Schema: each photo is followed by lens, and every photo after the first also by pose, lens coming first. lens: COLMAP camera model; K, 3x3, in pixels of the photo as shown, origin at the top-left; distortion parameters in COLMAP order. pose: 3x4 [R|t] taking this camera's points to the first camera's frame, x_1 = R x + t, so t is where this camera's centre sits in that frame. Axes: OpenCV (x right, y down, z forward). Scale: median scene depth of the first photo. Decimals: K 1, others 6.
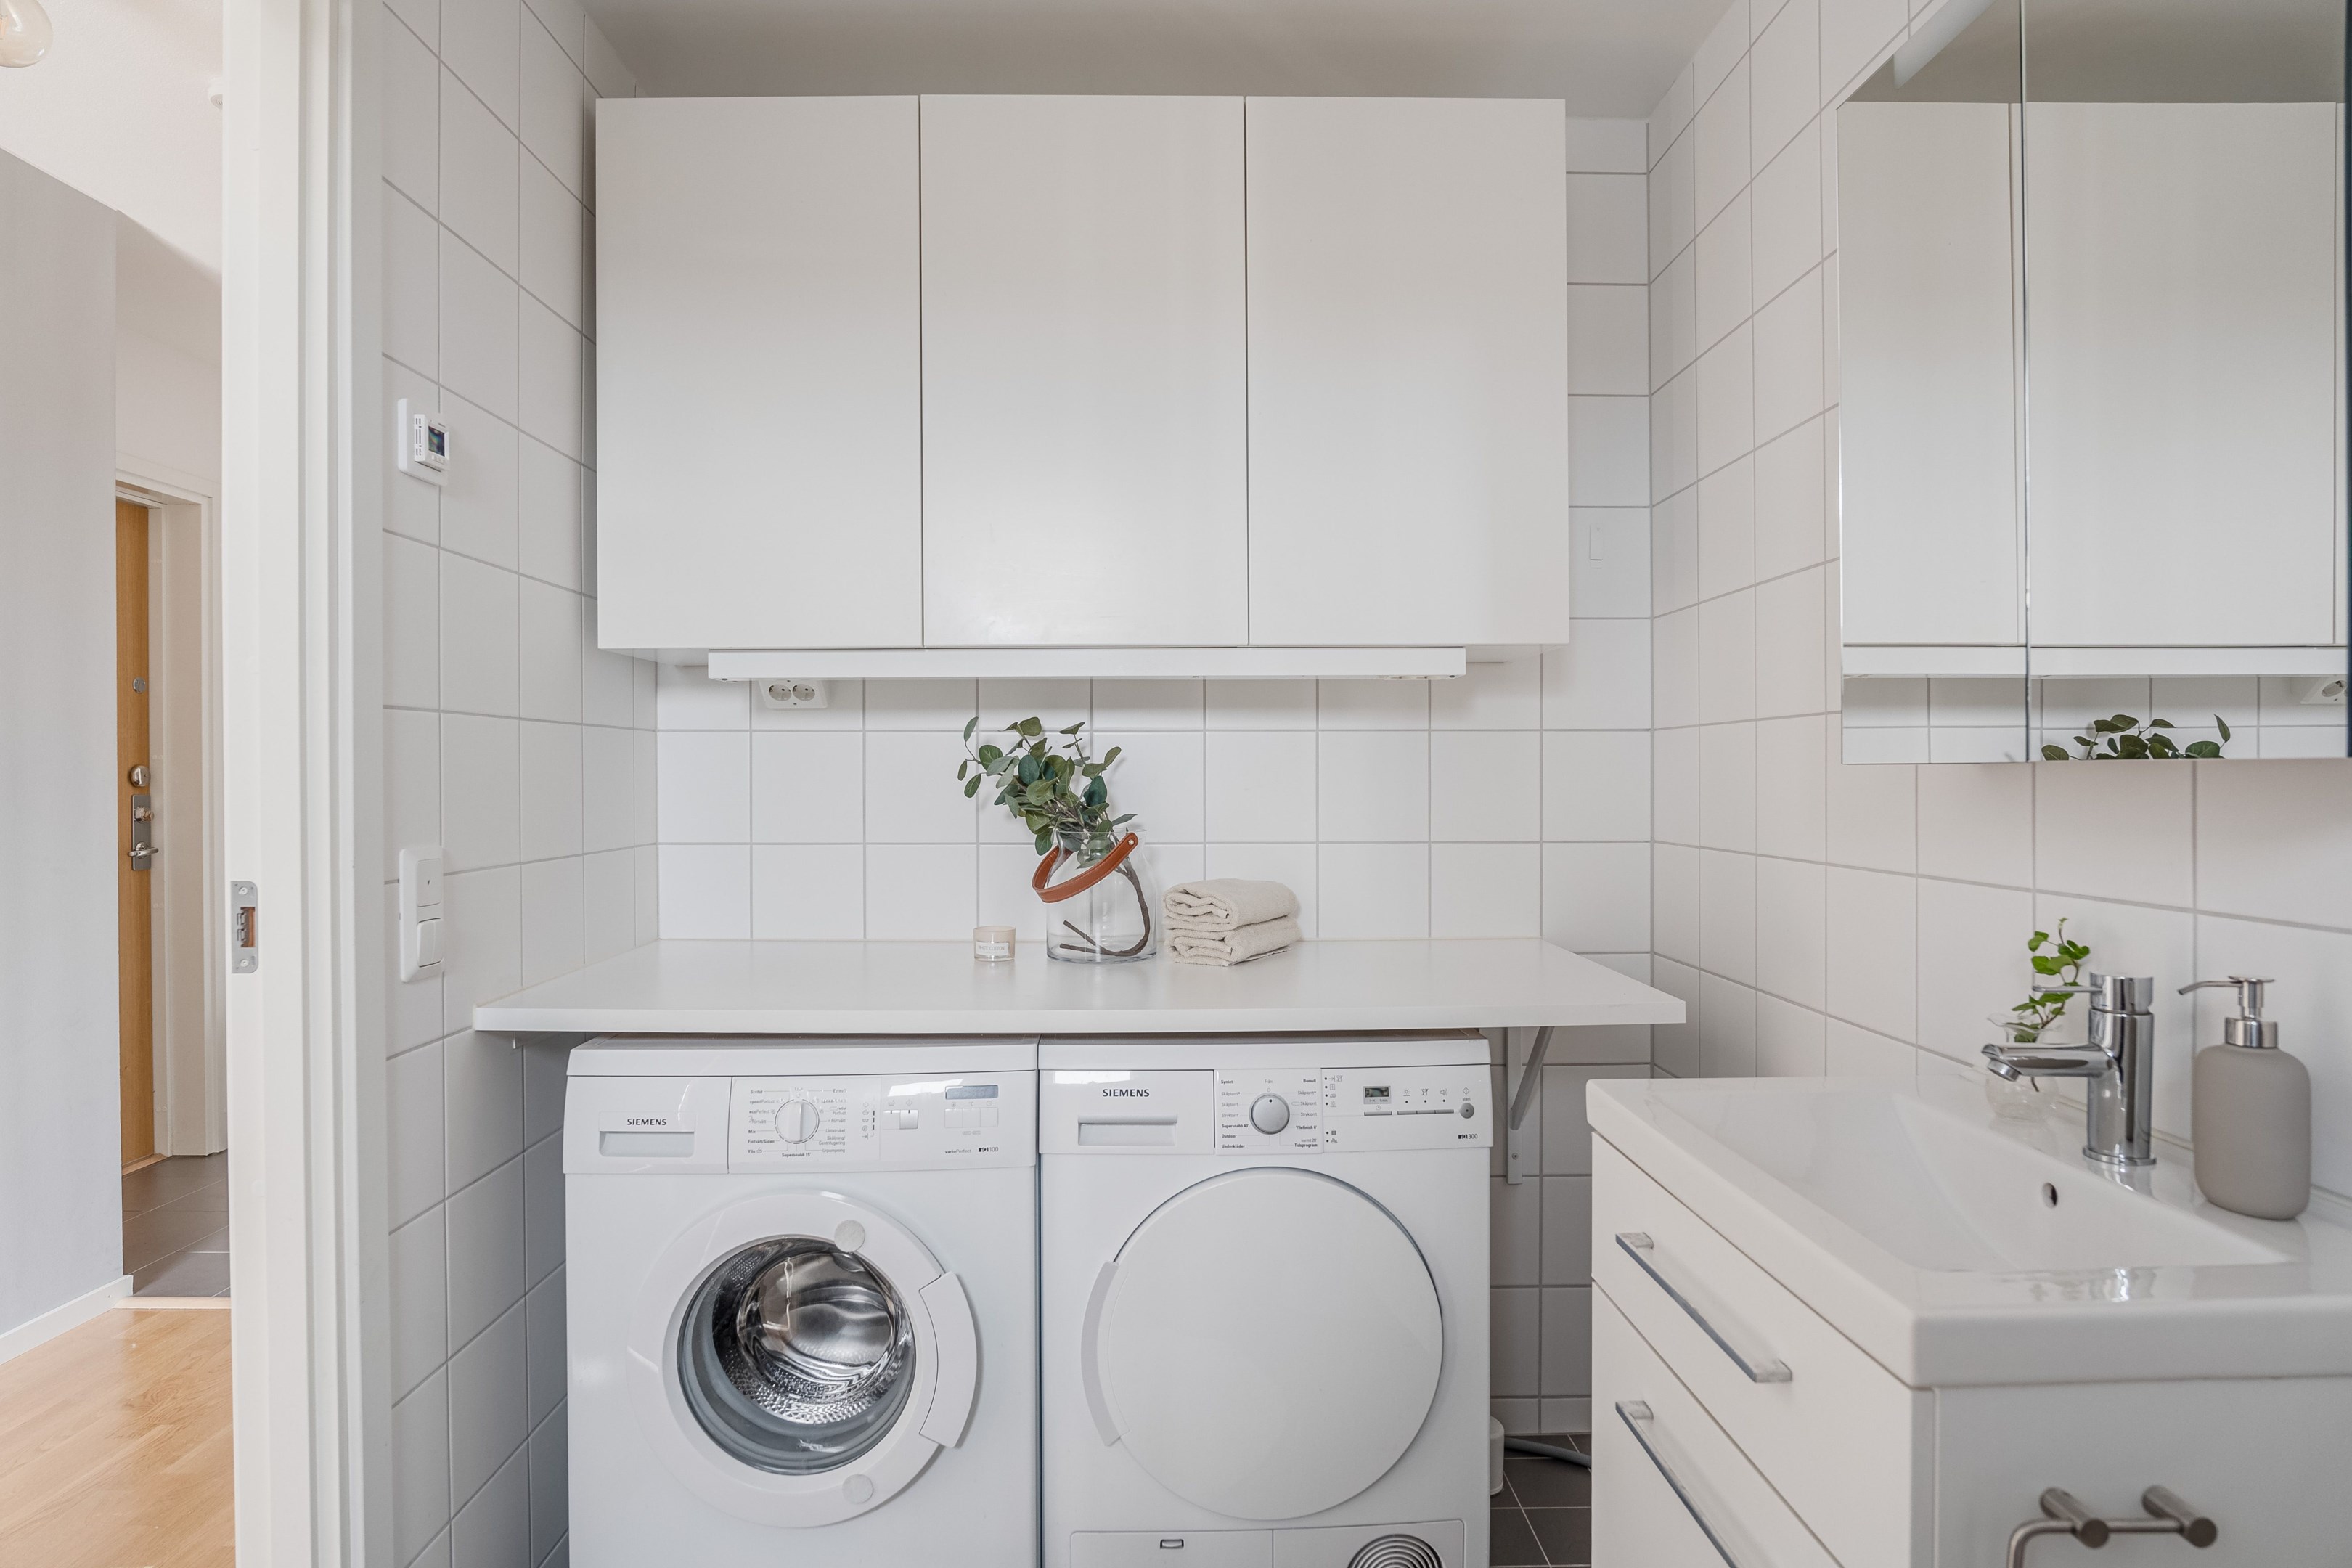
lens RADIAL K [[1275.5, 0, 1176.0], [0, 1275.5, 784.0], [0, 0, 1]] dist [-0.033142, 0.010045]
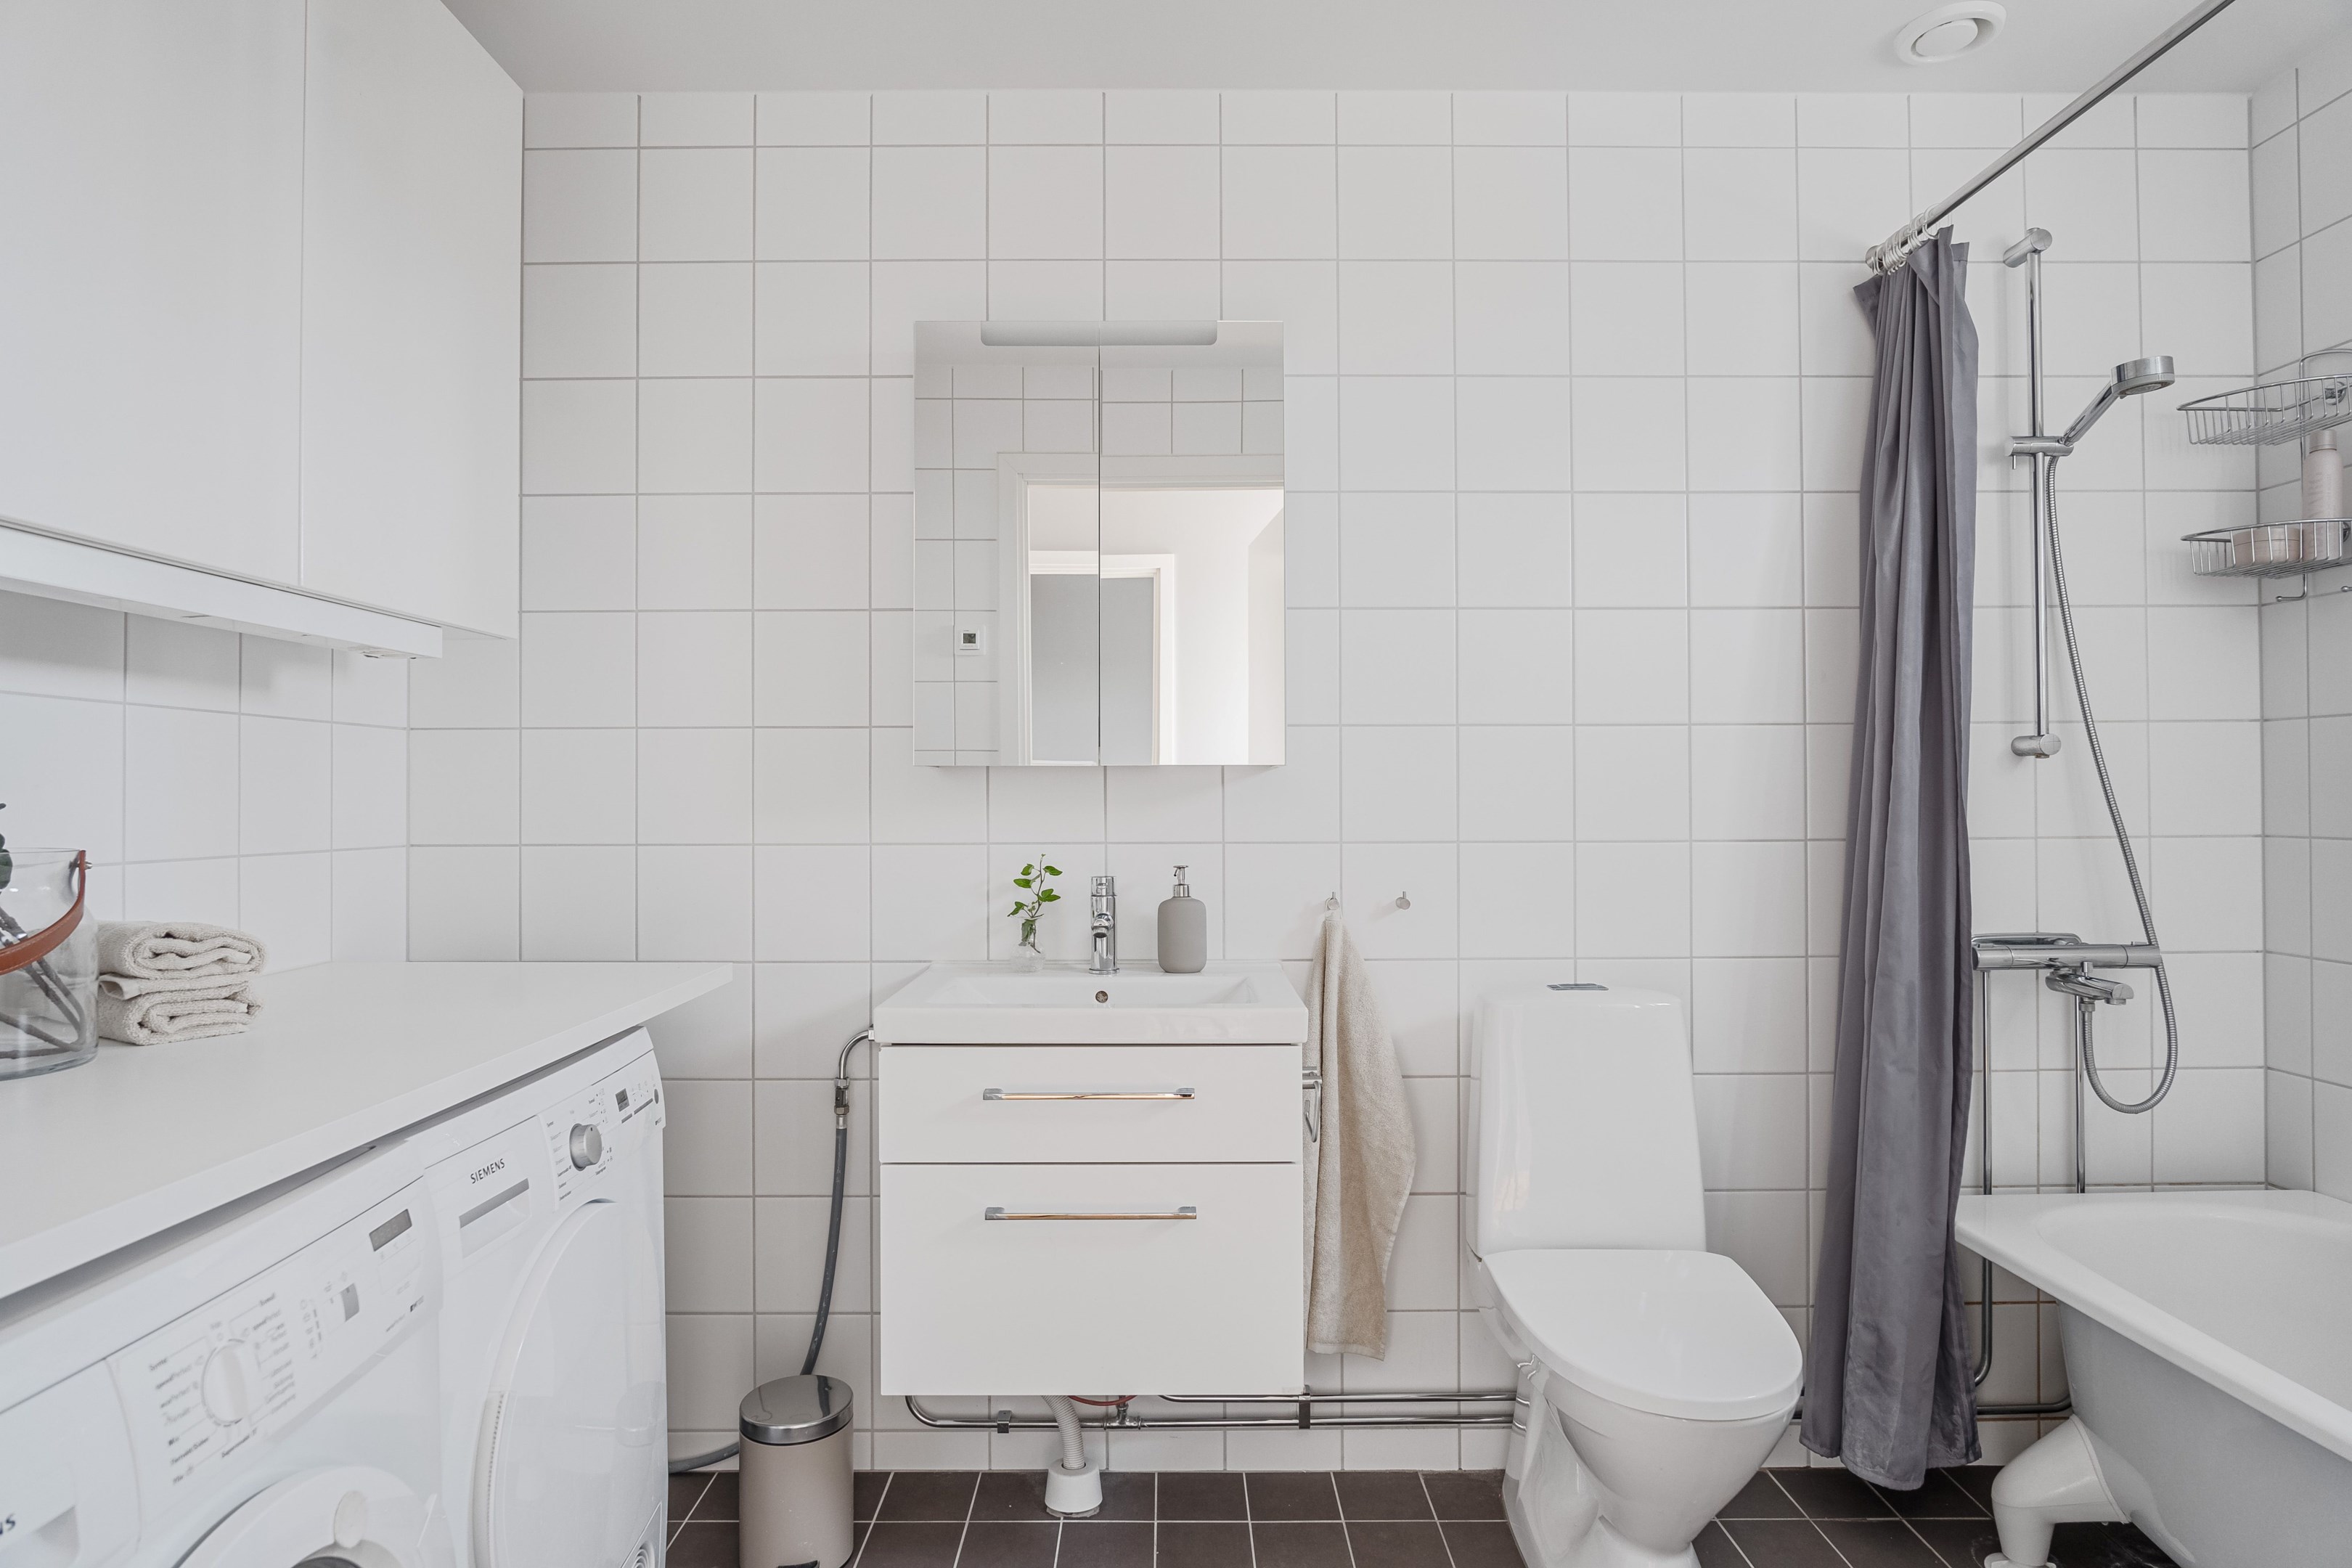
lens RADIAL K [[1275.5, 0, 1176.0], [0, 1275.5, 784.0], [0, 0, 1]] dist [-0.033142, 0.010045]
pose [[0.011247, 0.014675, 0.999829, -0.820067], [0.008872, 0.999851, -0.014775, 0.025064], [-0.999897, 0.009037, 0.011116, 0.591145]]
